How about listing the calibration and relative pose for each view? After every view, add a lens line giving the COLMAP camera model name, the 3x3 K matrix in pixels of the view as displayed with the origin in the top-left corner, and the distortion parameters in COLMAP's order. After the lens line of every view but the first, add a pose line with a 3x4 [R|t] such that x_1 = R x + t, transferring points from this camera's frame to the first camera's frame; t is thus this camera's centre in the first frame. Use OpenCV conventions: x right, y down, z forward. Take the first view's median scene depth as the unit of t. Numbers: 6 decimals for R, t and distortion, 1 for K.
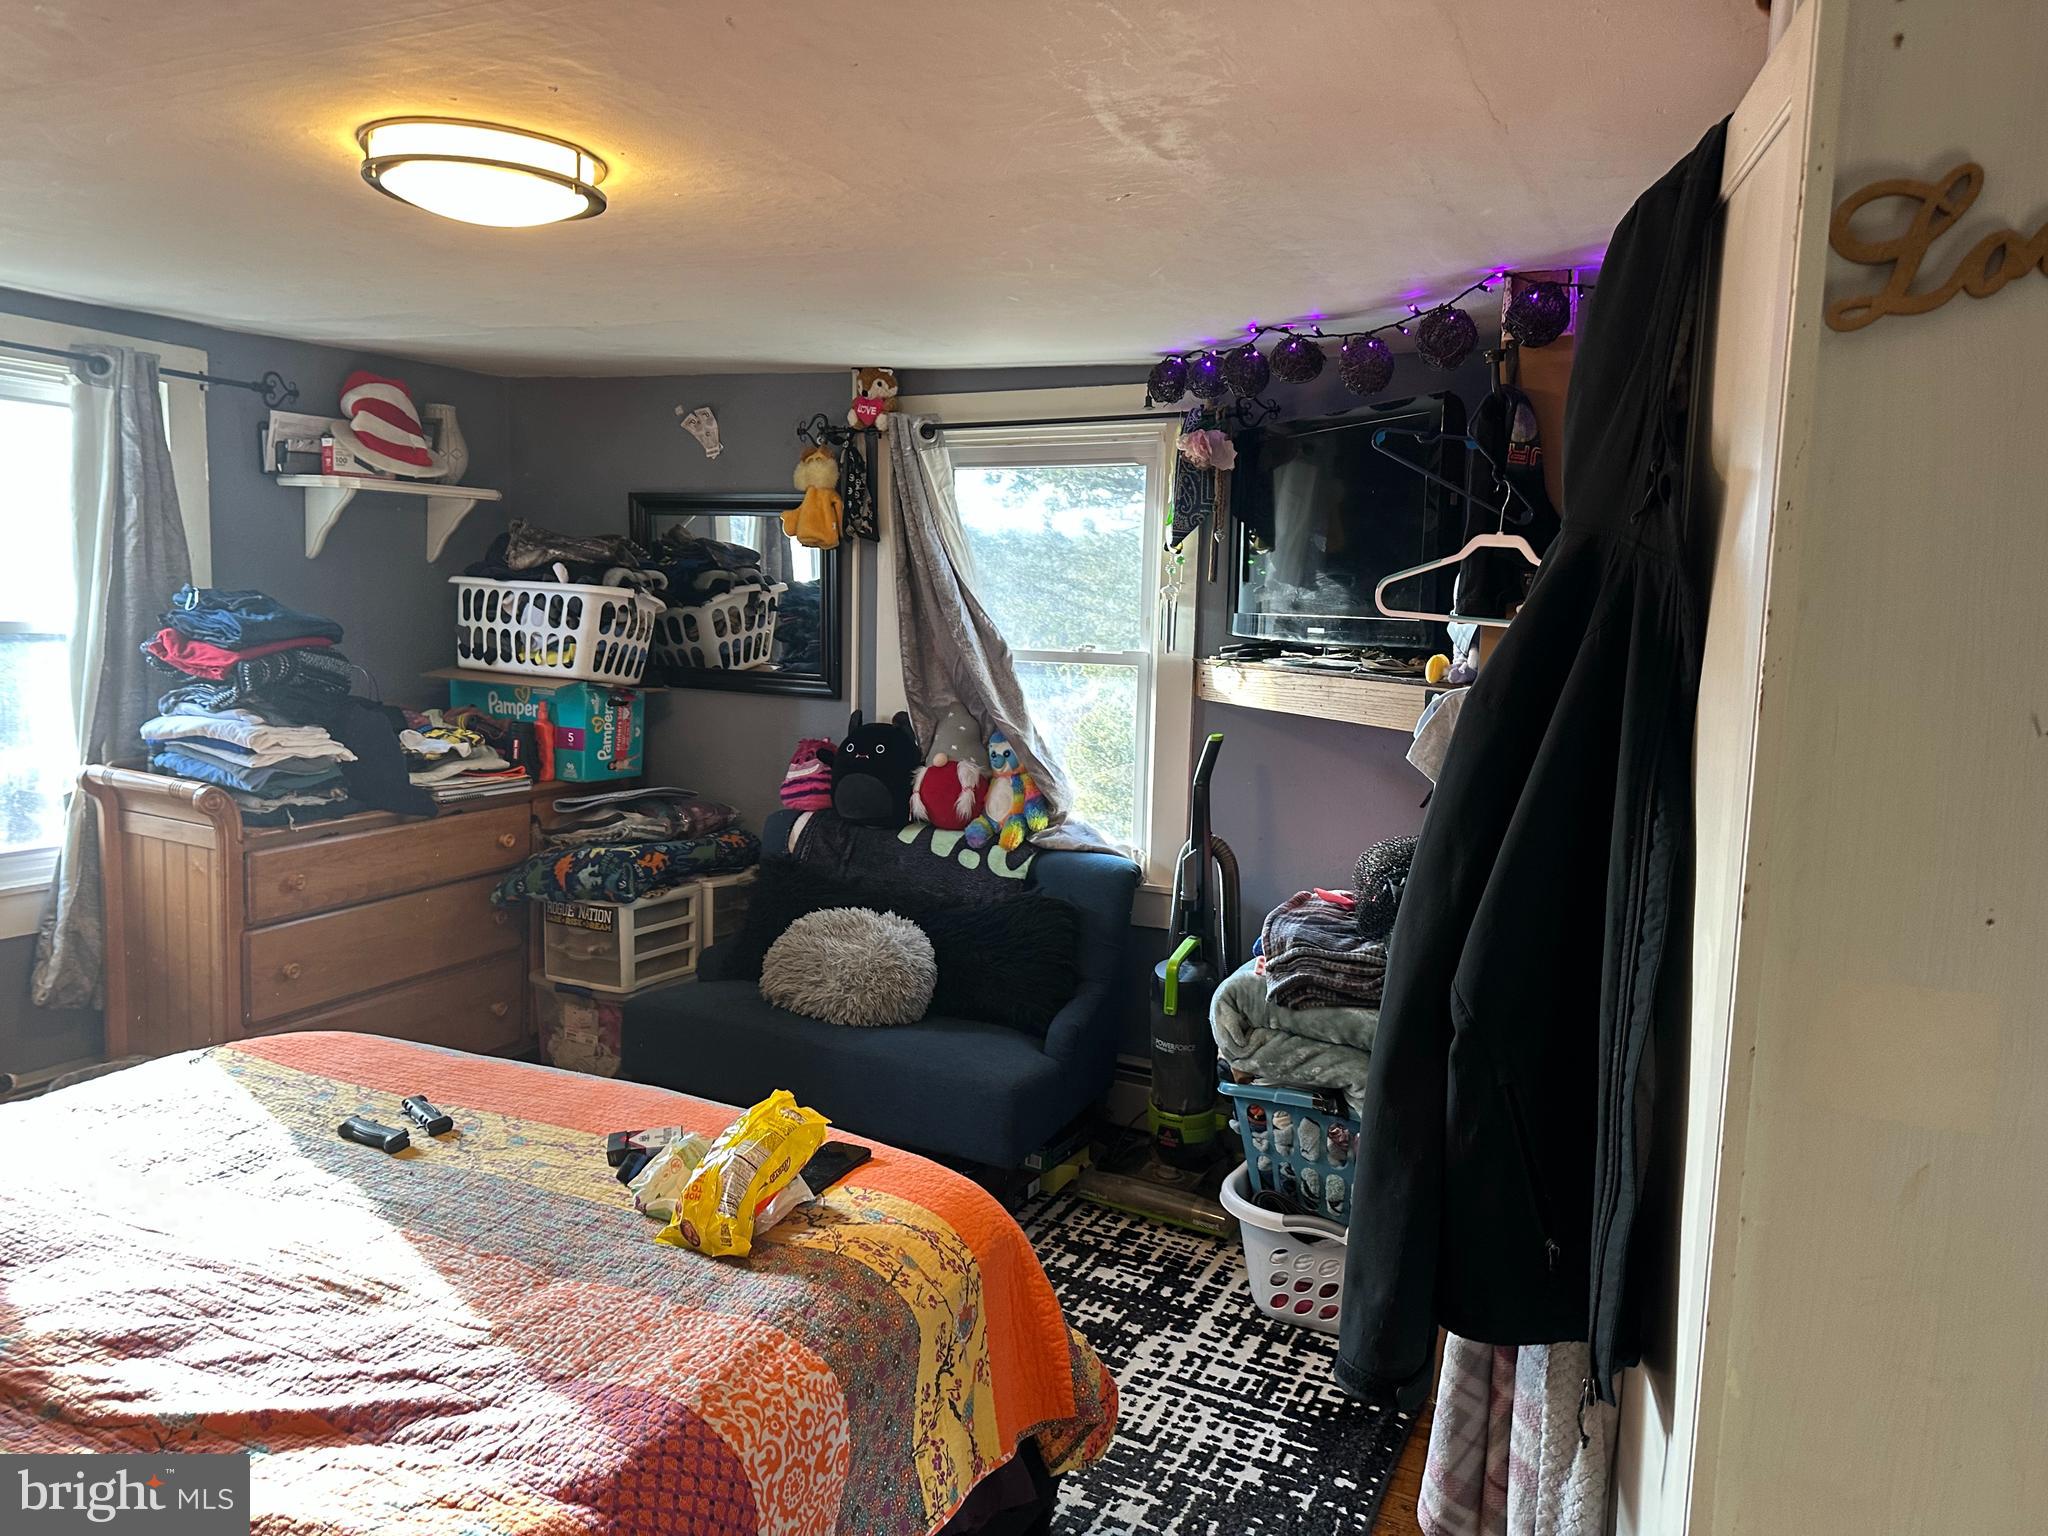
lens RADIAL K [[1453.7, 0, 1005.4], [0, 1453.7, 769.1], [0, 0, 1]] dist [0.065593, -0.060809]
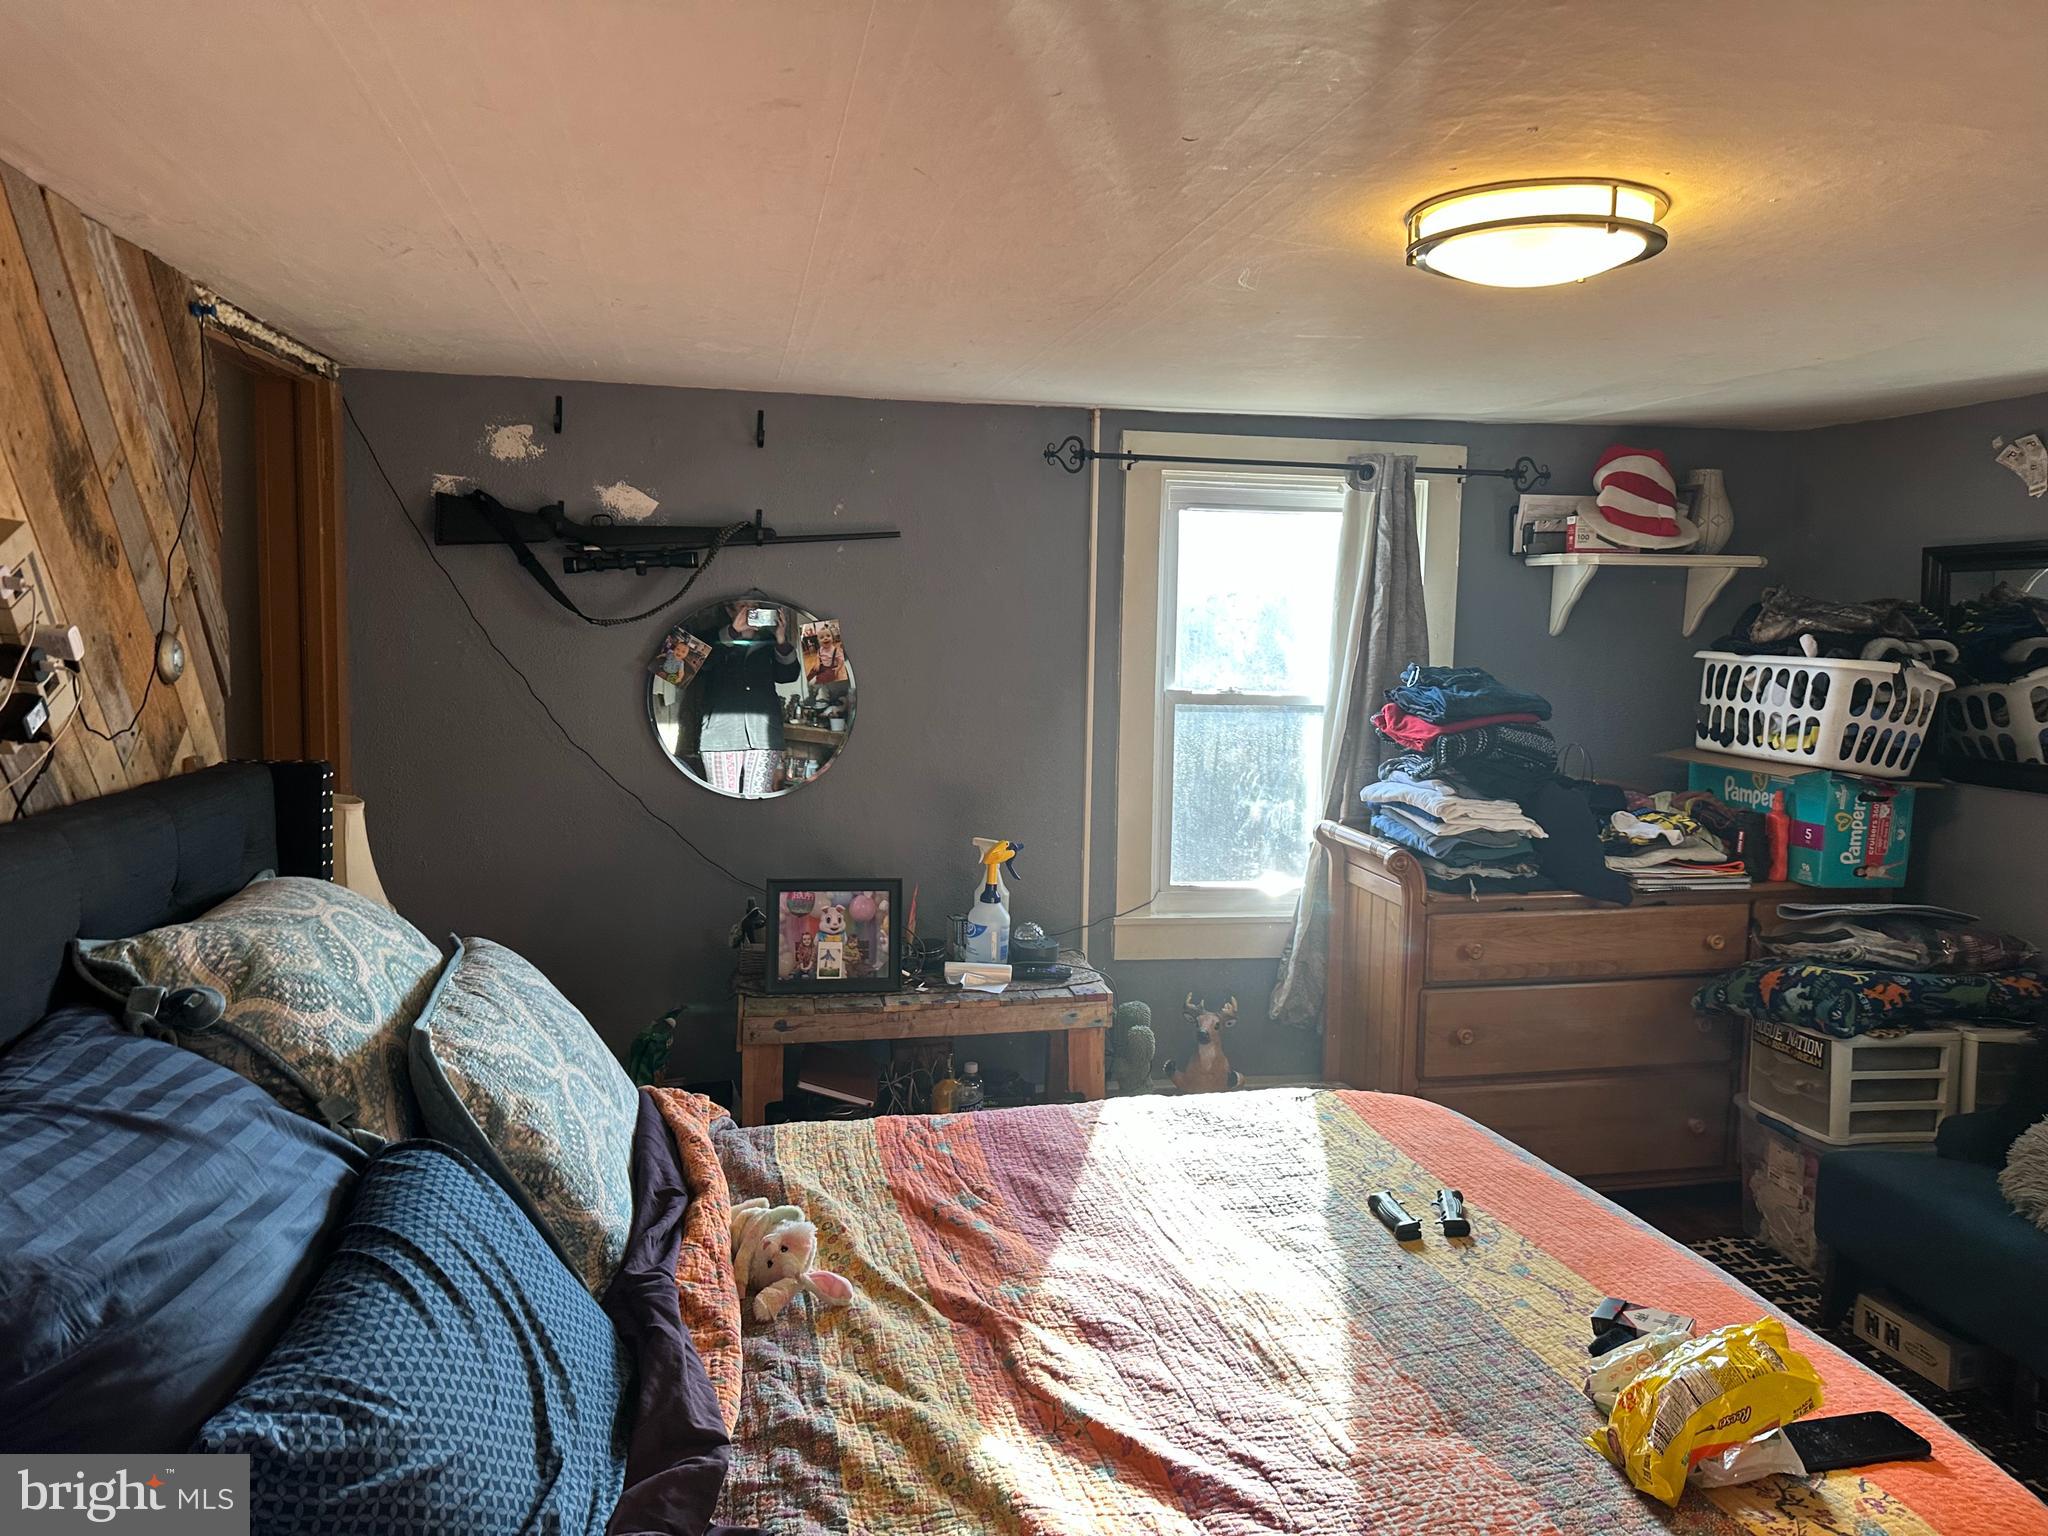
lens RADIAL K [[1453.7, 0, 1005.4], [0, 1453.7, 769.1], [0, 0, 1]] dist [0.065593, -0.060809]
pose [[0.616531, 0.056013, -0.785336, 0.107419], [-0.092626, 0.995700, -0.001699, -0.016677], [0.781864, 0.073789, 0.619067, 0.097754]]
